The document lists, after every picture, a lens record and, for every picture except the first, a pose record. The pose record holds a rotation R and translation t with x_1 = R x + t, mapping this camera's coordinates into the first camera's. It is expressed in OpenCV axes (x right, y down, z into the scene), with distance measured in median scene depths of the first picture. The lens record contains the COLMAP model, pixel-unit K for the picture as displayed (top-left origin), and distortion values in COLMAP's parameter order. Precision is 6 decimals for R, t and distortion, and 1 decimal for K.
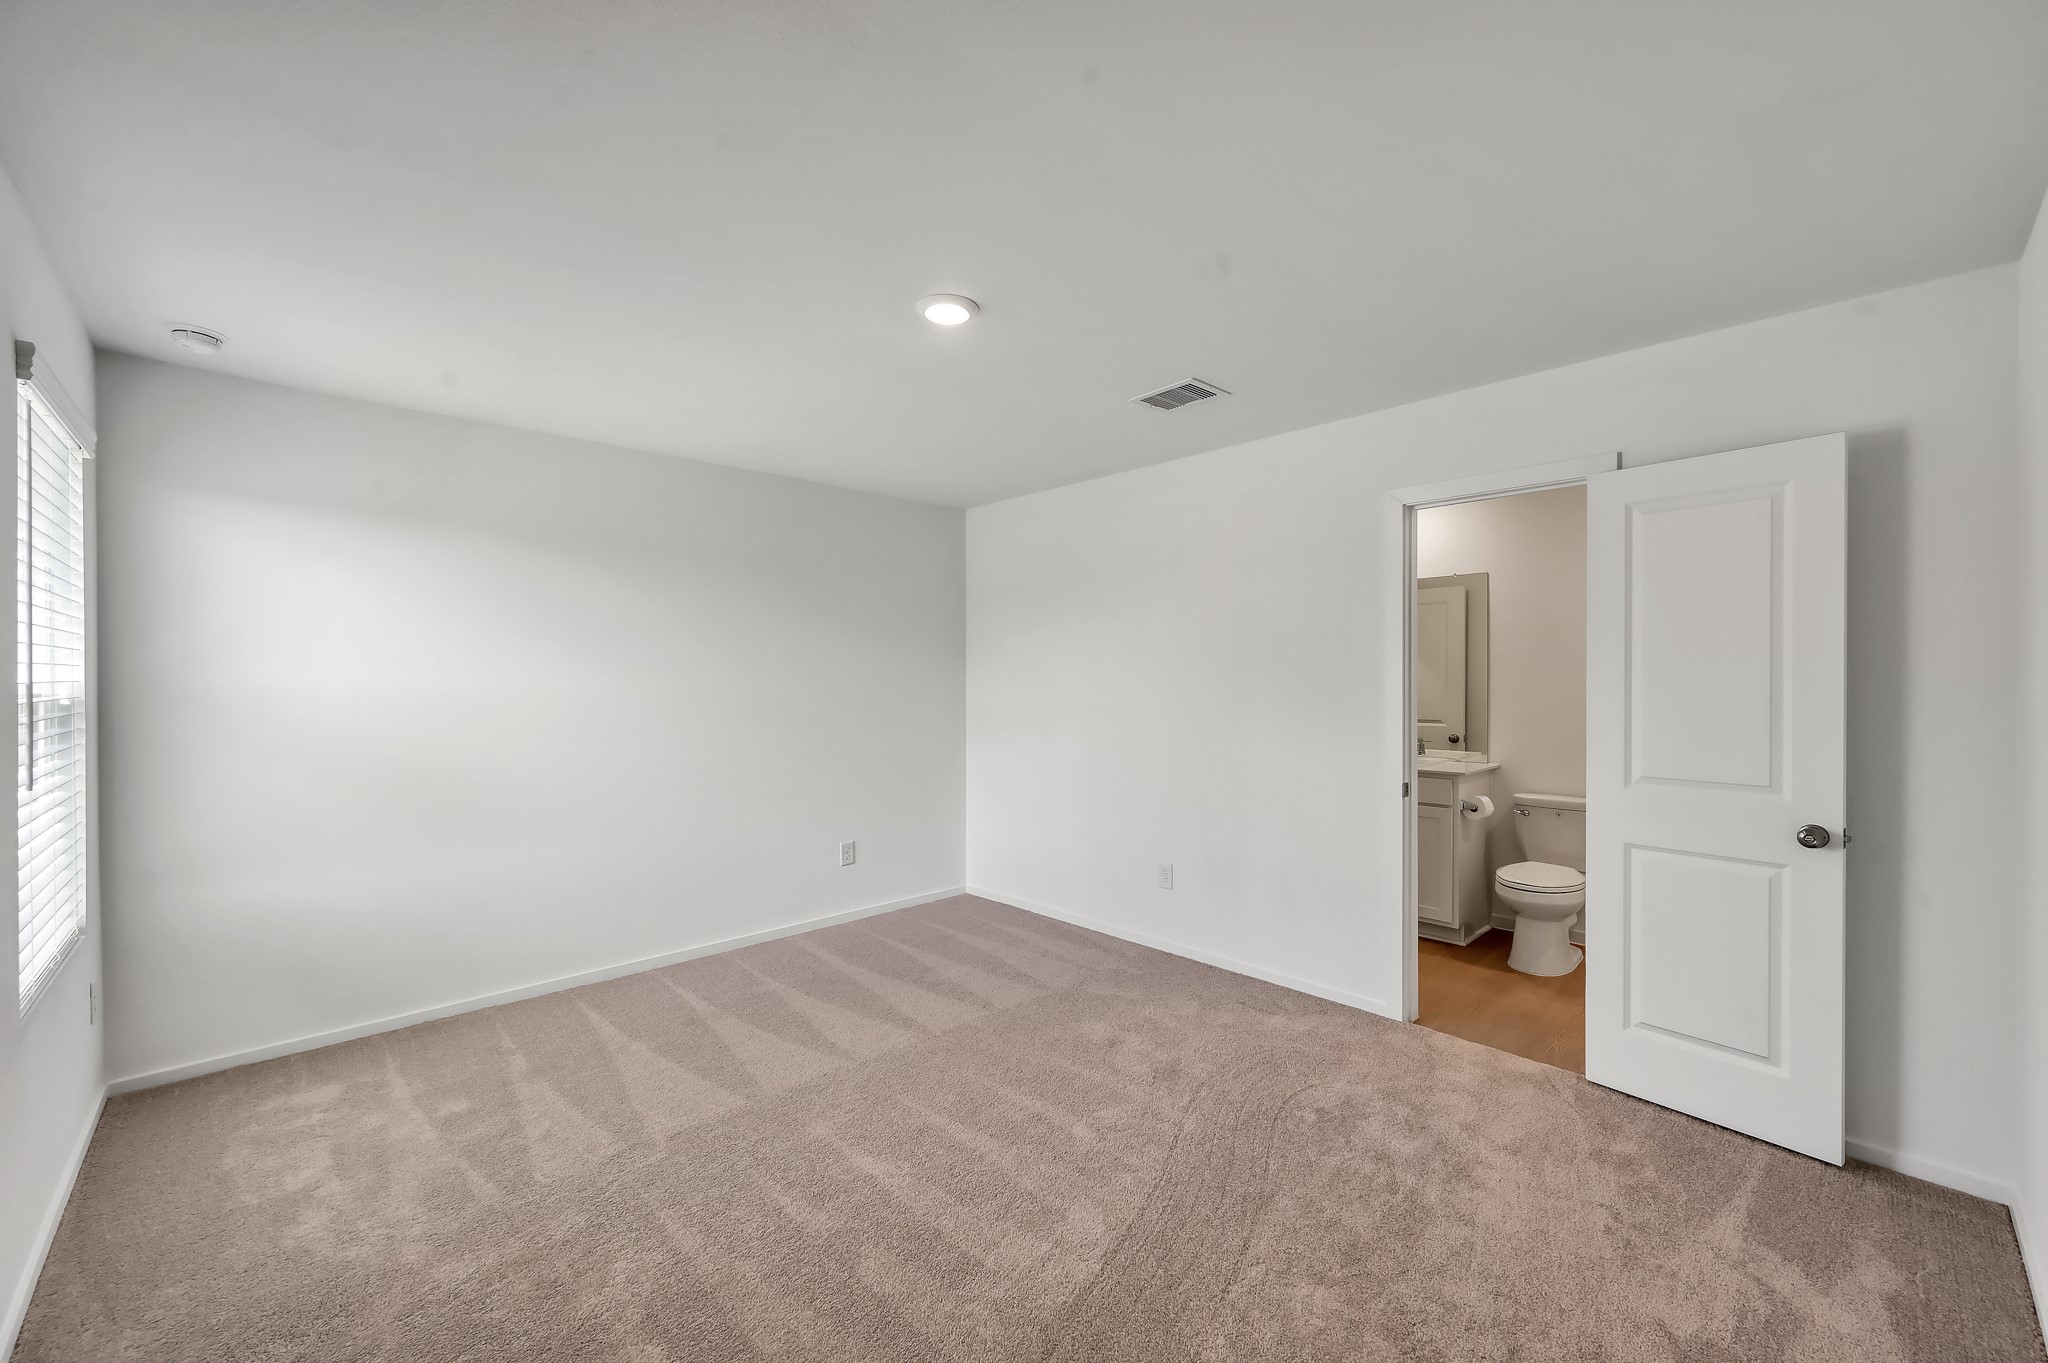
lens RADIAL K [[819.4, 0, 1028.3], [0, 819.4, 683.1], [0, 0, 1]] dist [0.003385, 0.000407]
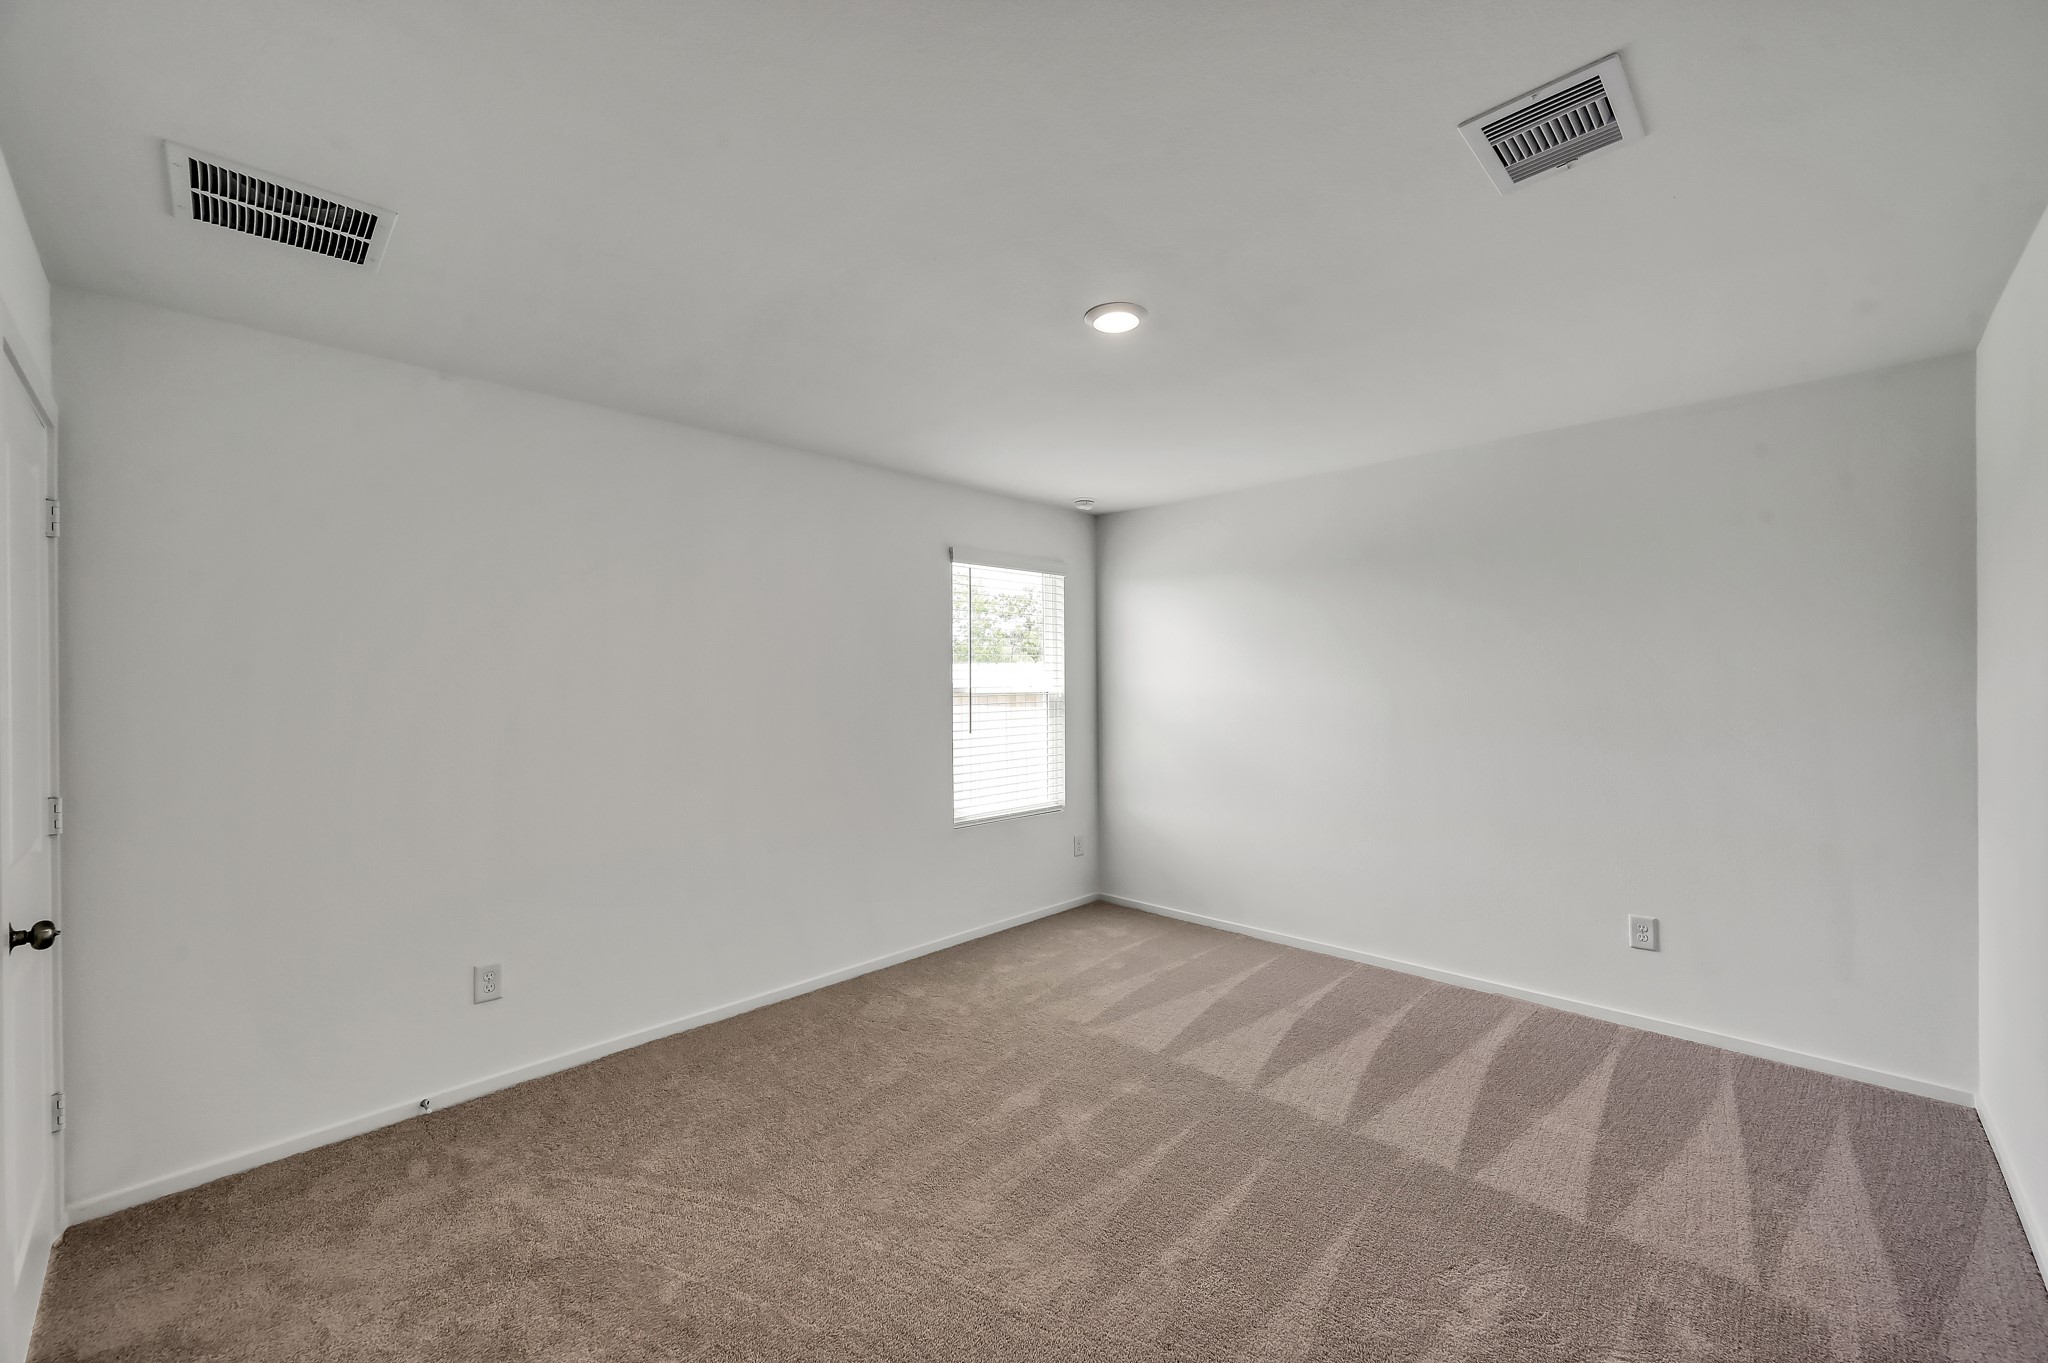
lens RADIAL K [[819.4, 0, 1016.1], [0, 819.4, 684.3], [0, 0, 1]] dist [0.003385, 0.000407]
pose [[0.024937, 0.013300, -0.999601, 0.667699], [0.007147, 0.999884, 0.013482, -0.028991], [0.999663, -0.007480, 0.024839, 0.623812]]
